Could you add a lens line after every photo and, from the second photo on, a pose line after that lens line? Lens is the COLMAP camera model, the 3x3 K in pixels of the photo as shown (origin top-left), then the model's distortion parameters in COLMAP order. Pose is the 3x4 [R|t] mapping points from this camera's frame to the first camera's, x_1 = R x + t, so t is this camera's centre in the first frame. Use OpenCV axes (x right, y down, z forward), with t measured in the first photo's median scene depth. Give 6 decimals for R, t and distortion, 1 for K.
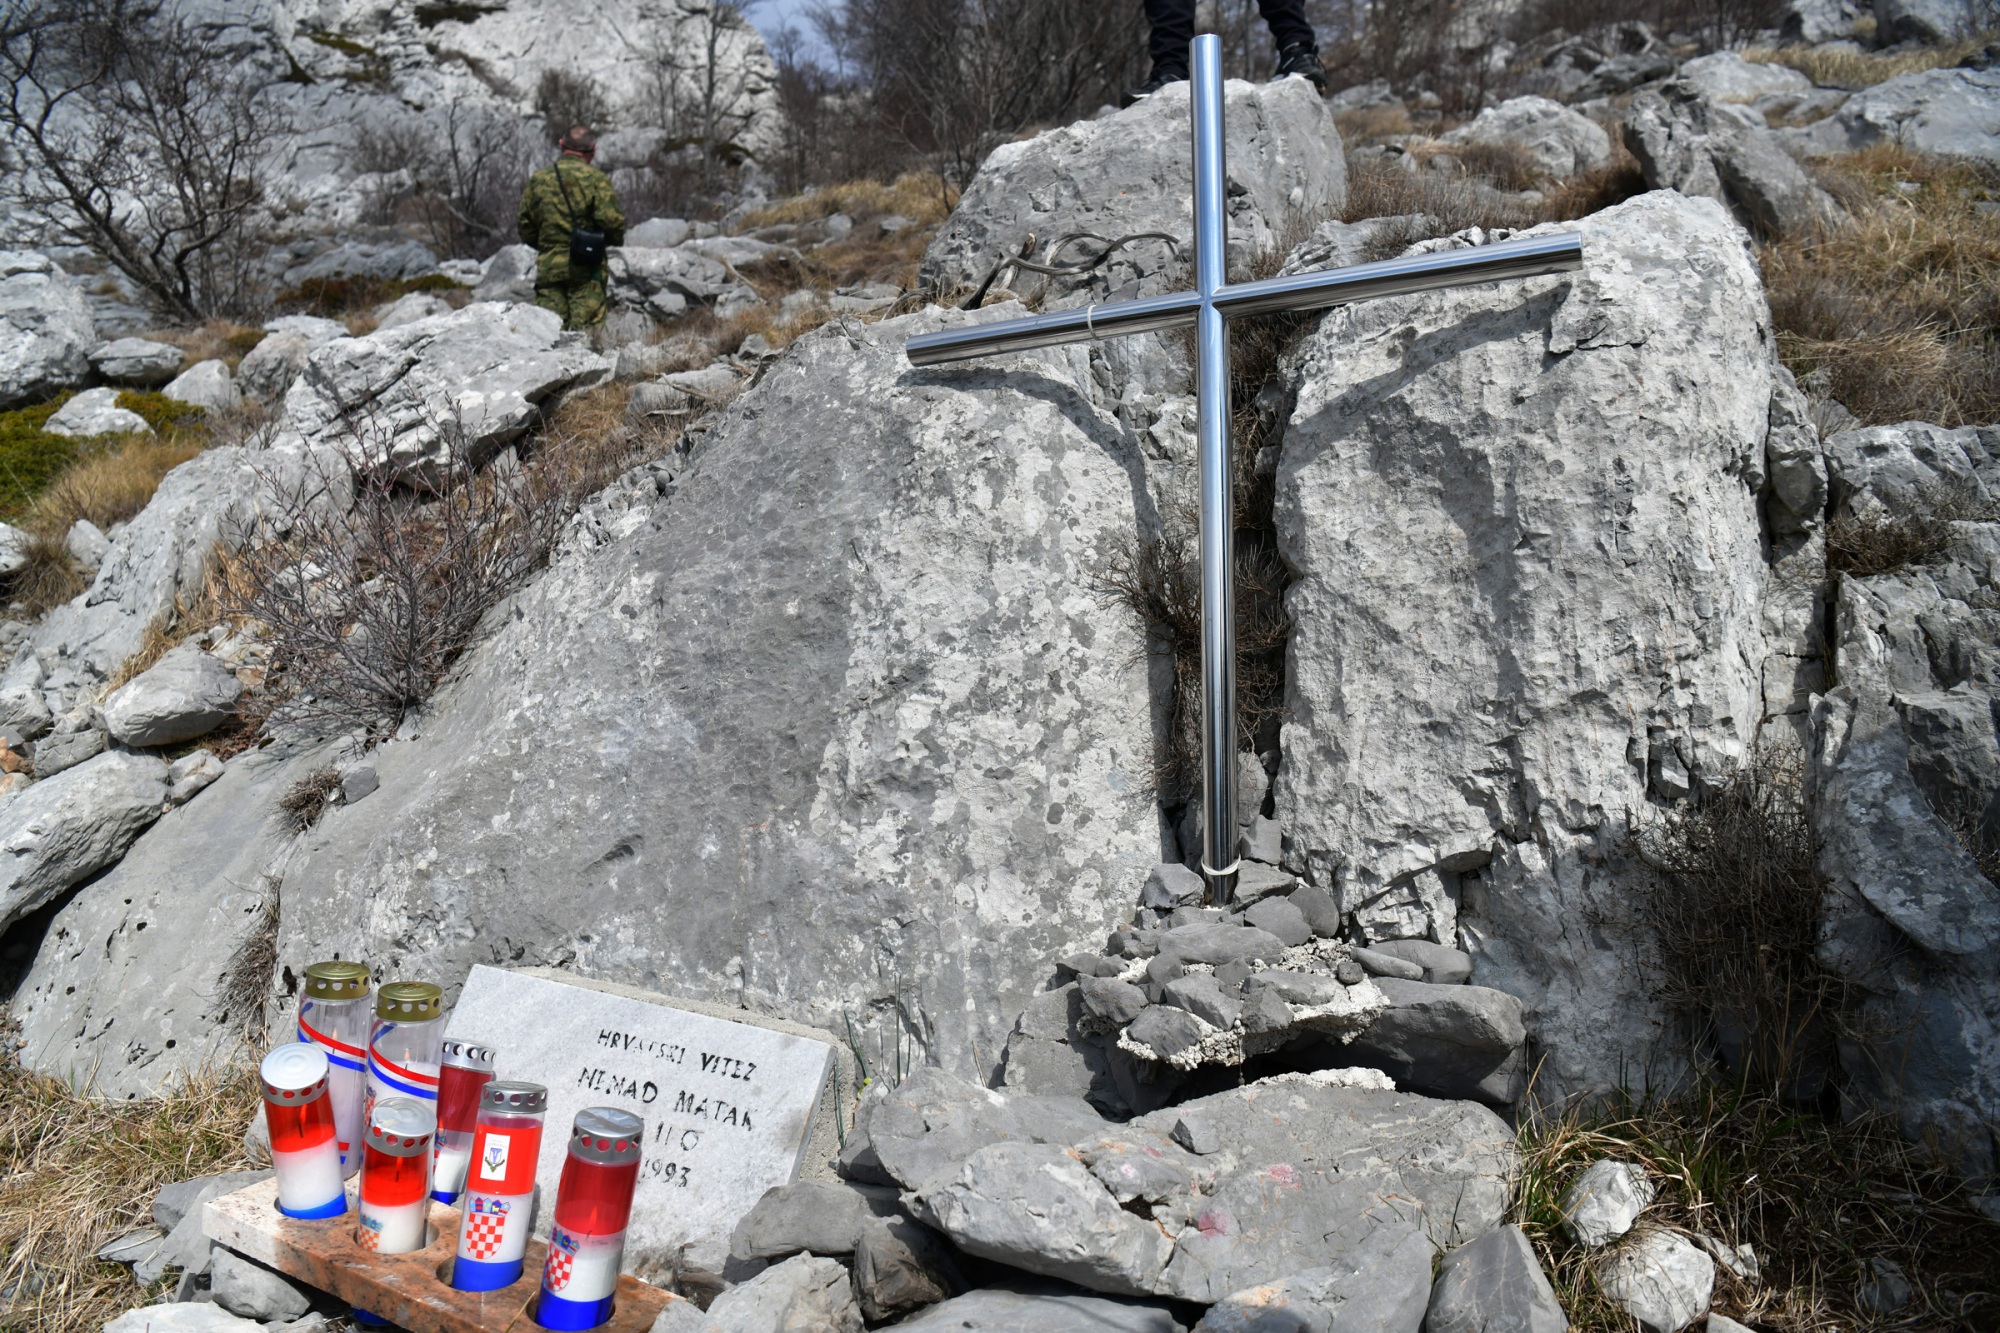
lens RADIAL K [[1455.9, 0, 1000.0], [0, 1455.9, 666.5], [0, 0, 1]] dist [-0.076219, -0.001496]
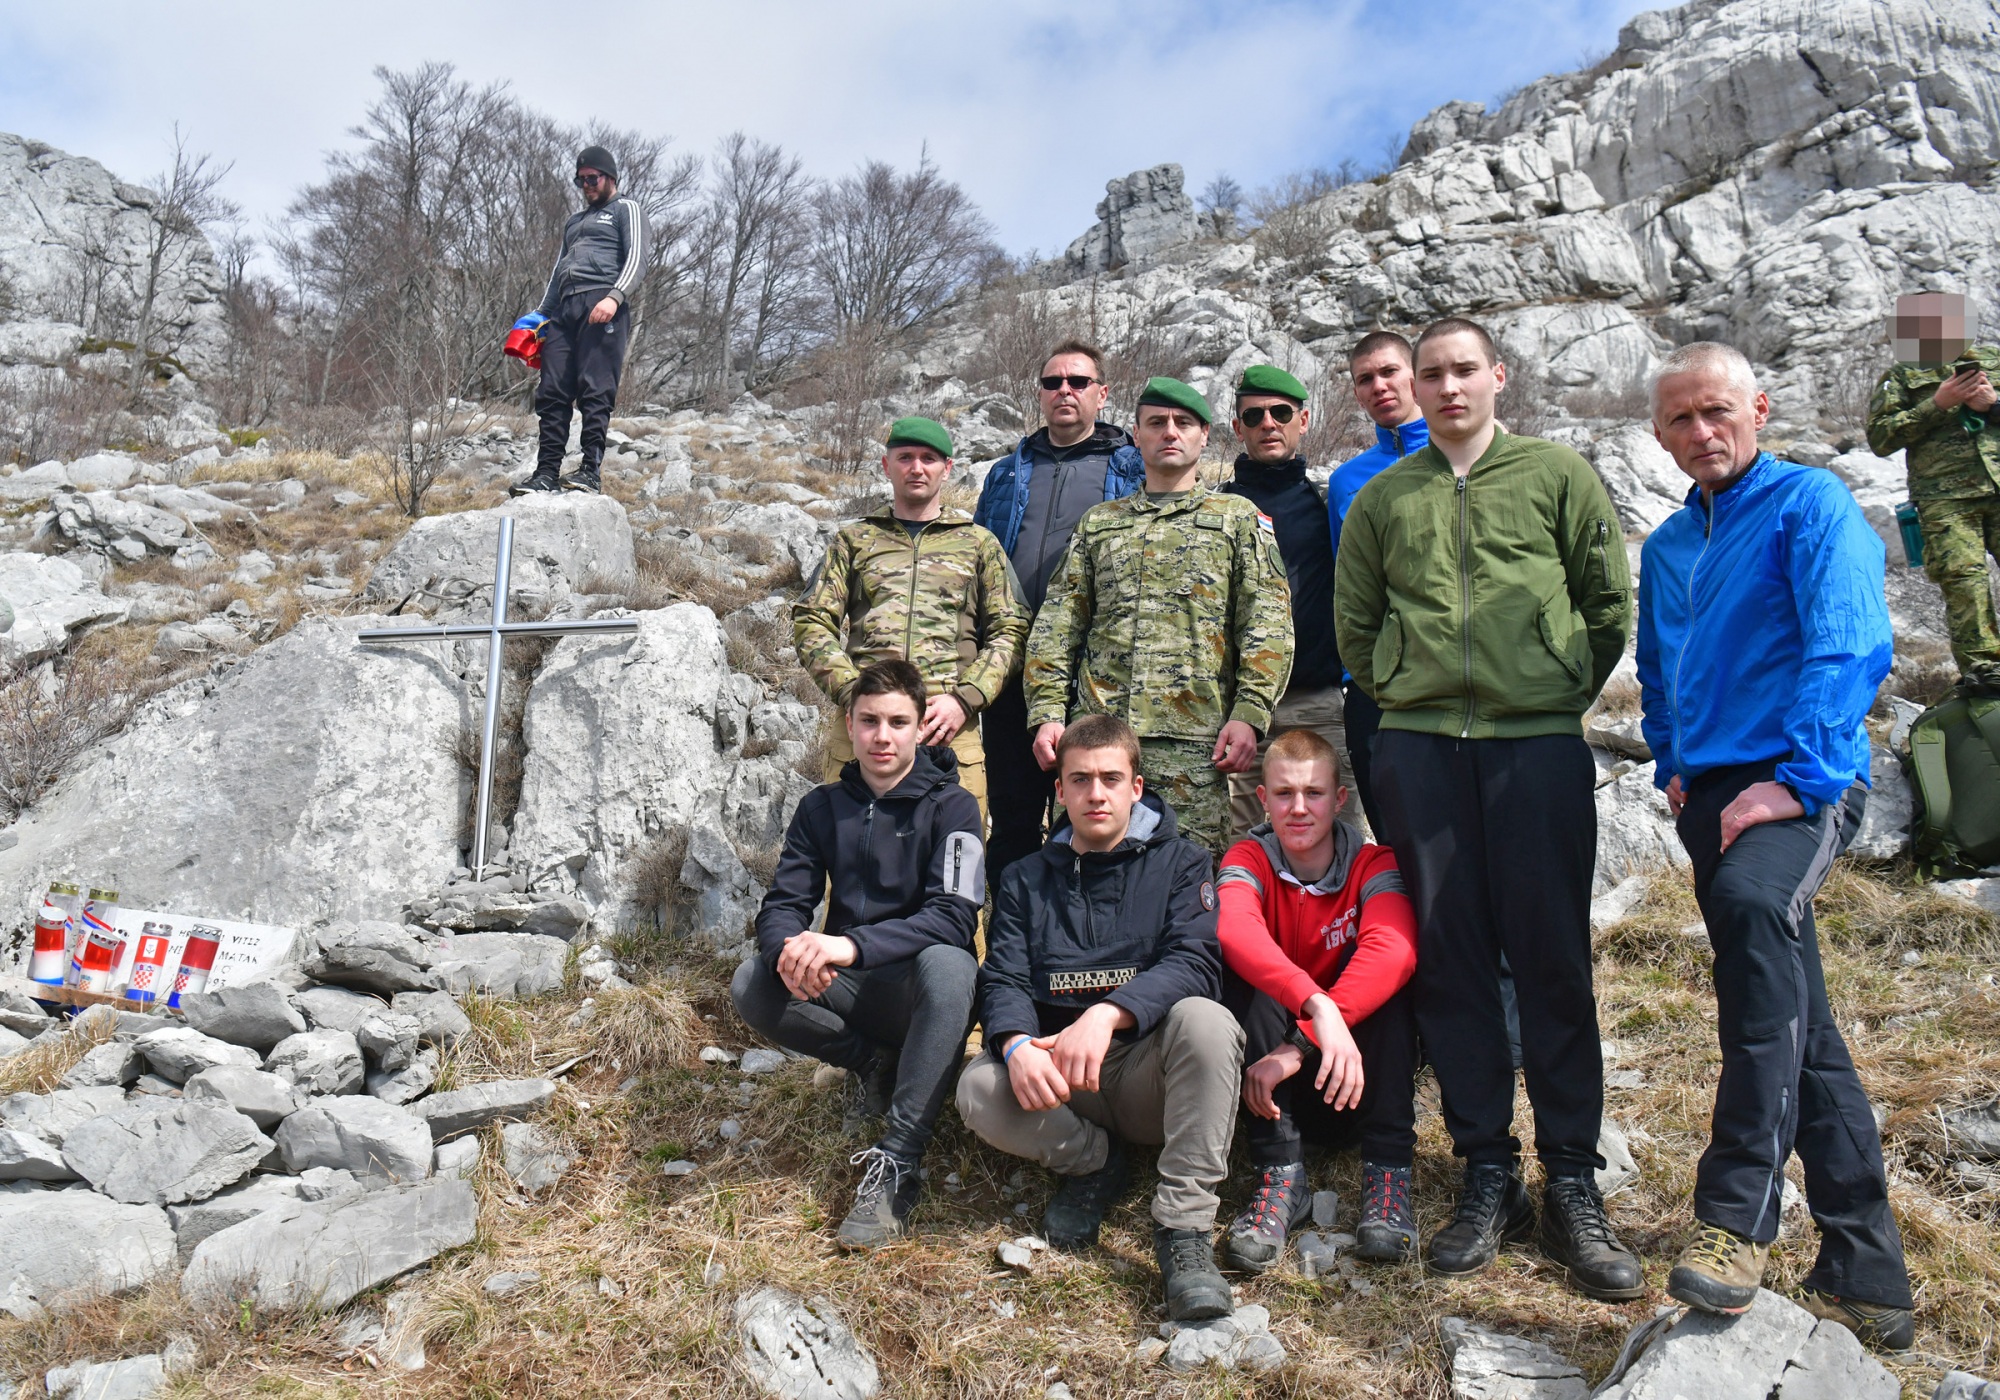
lens RADIAL K [[1550.5, 0, 1000.0], [0, 1550.5, 700.0], [0, 0, 1]] dist [-0.073249, 0.010536]
pose [[0.936088, 0.086358, 0.341001, 0.064989], [-0.026140, 0.983794, -0.177386, 0.272688], [-0.350793, 0.157135, 0.923175, -1.521348]]
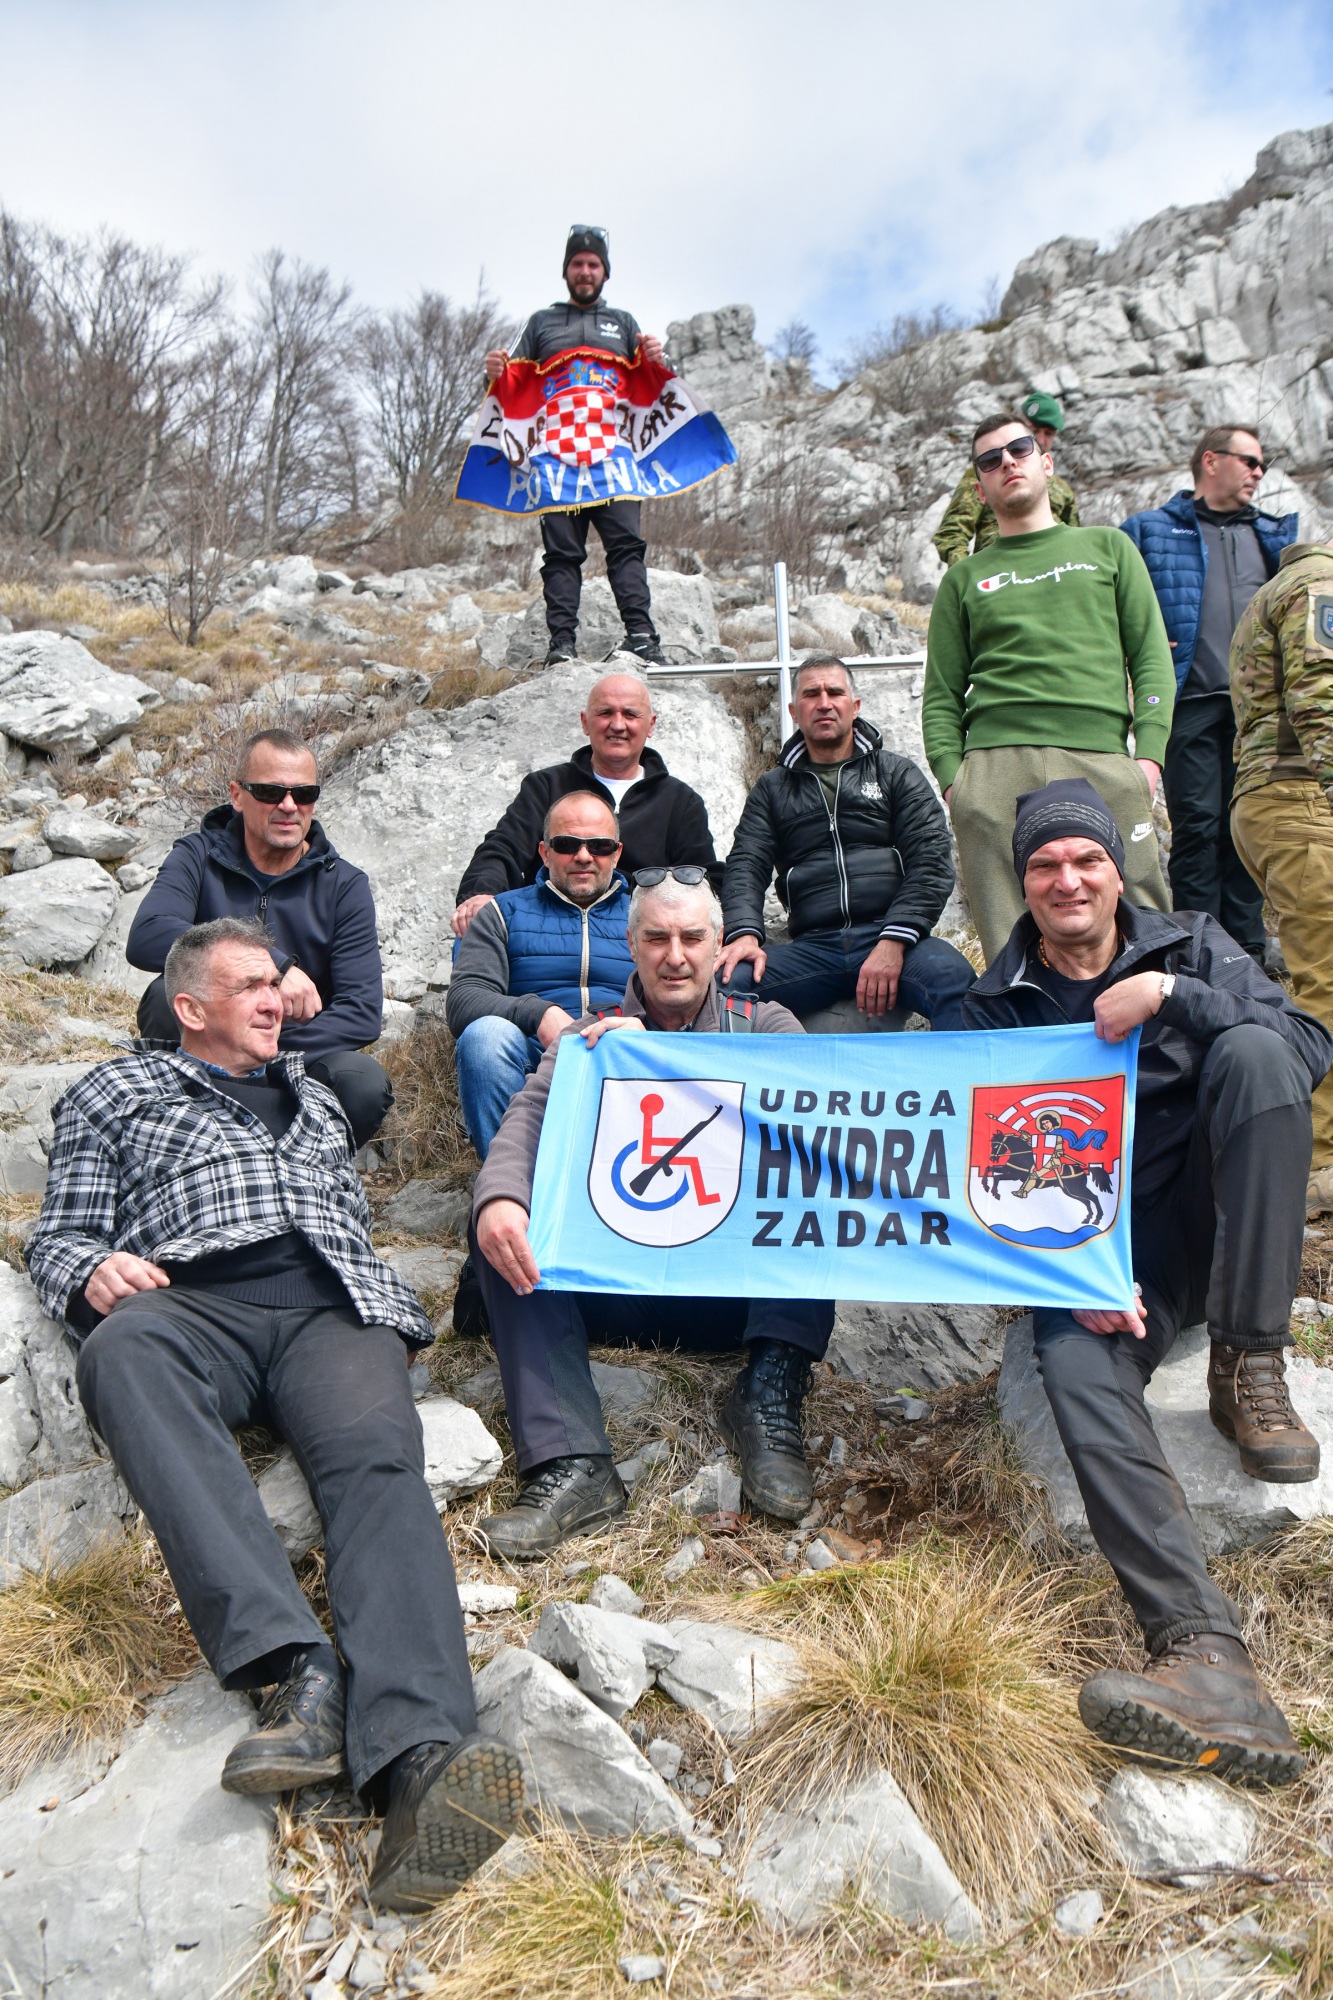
lens RADIAL K [[1788.2, 0, 666.5], [0, 1788.2, 1000.0], [0, 0, 1]] dist [-0.004359, 0.016280]
pose [[0.899957, 0.066222, 0.430919, -1.351944], [-0.003524, 0.989470, -0.144698, 0.774311], [-0.435964, 0.128703, 0.890714, -1.600161]]
